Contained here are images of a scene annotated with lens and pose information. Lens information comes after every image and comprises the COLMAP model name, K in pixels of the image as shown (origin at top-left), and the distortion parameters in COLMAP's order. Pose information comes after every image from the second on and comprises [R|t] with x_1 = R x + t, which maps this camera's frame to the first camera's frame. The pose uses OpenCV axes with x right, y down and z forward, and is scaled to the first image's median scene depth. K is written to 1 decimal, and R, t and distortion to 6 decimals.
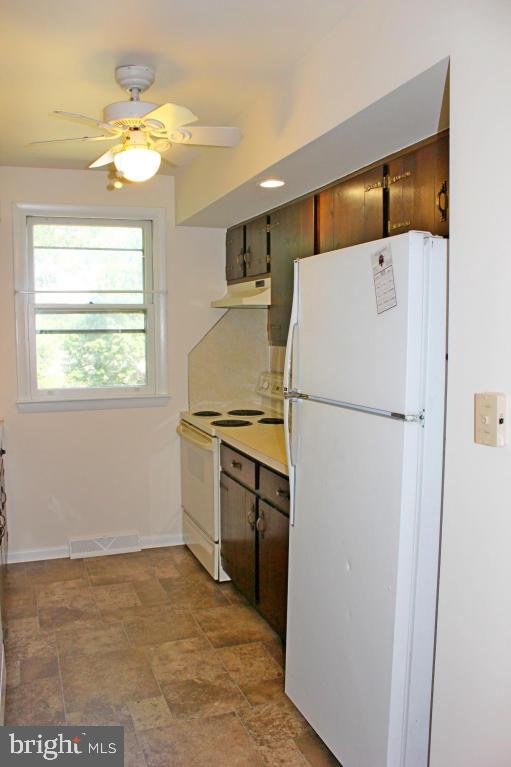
lens RADIAL K [[646.1, 0, 252.9], [0, 646.1, 395.4], [0, 0, 1]] dist [-0.185460, 0.193448]
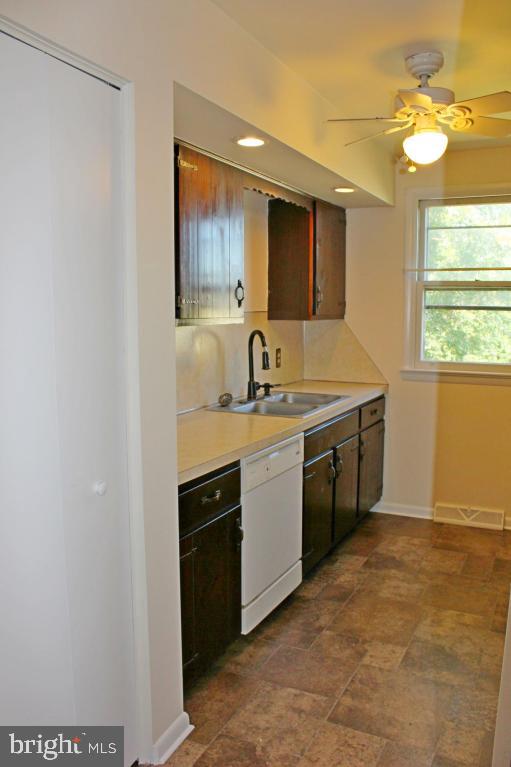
lens RADIAL K [[646.1, 0, 252.9], [0, 646.1, 395.4], [0, 0, 1]] dist [-0.185460, 0.193448]
pose [[0.679721, 0.104615, -0.725972, 0.302302], [-0.081279, 0.994423, 0.067198, 0.000920], [0.728954, 0.013331, 0.684433, 0.051409]]
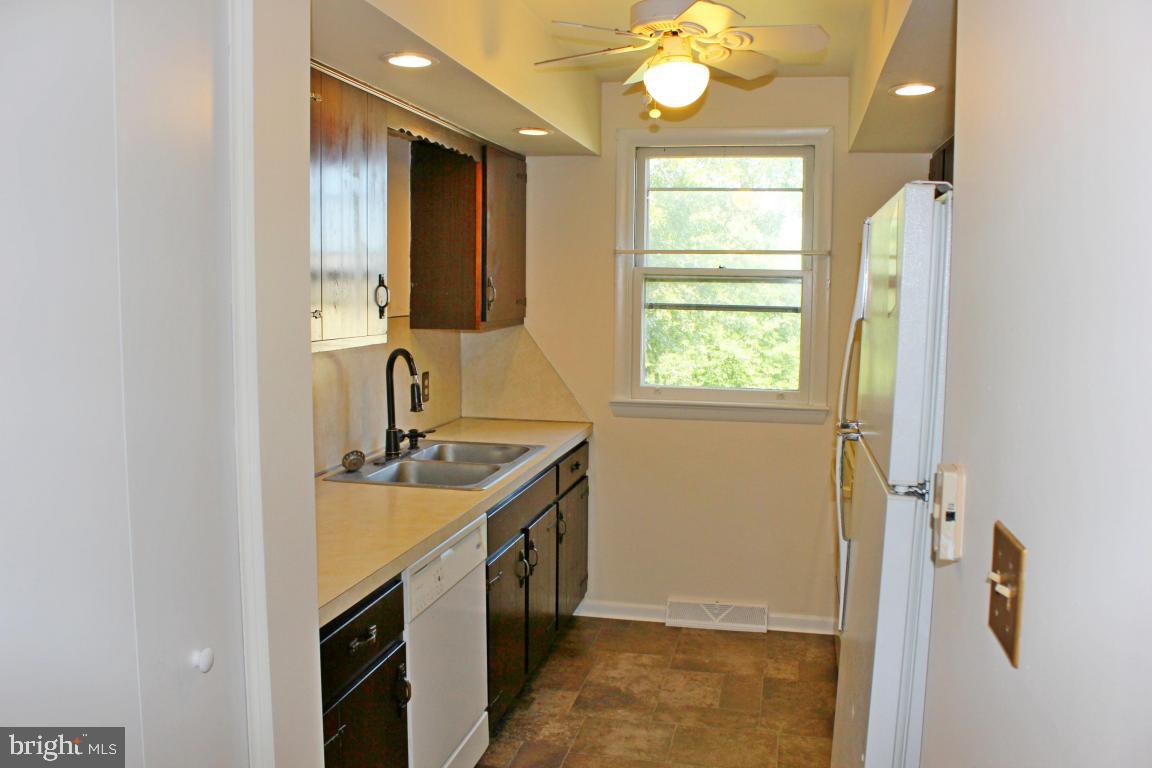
lens RADIAL K [[970.4, 0, 593.2], [0, 970.4, 381.8], [0, 0, 1]] dist [-0.185460, 0.193448]
pose [[0.844234, 0.068634, -0.531562, 0.233284], [-0.072284, 0.997286, 0.013964, -0.028811], [0.531078, 0.026634, 0.846904, 0.037171]]
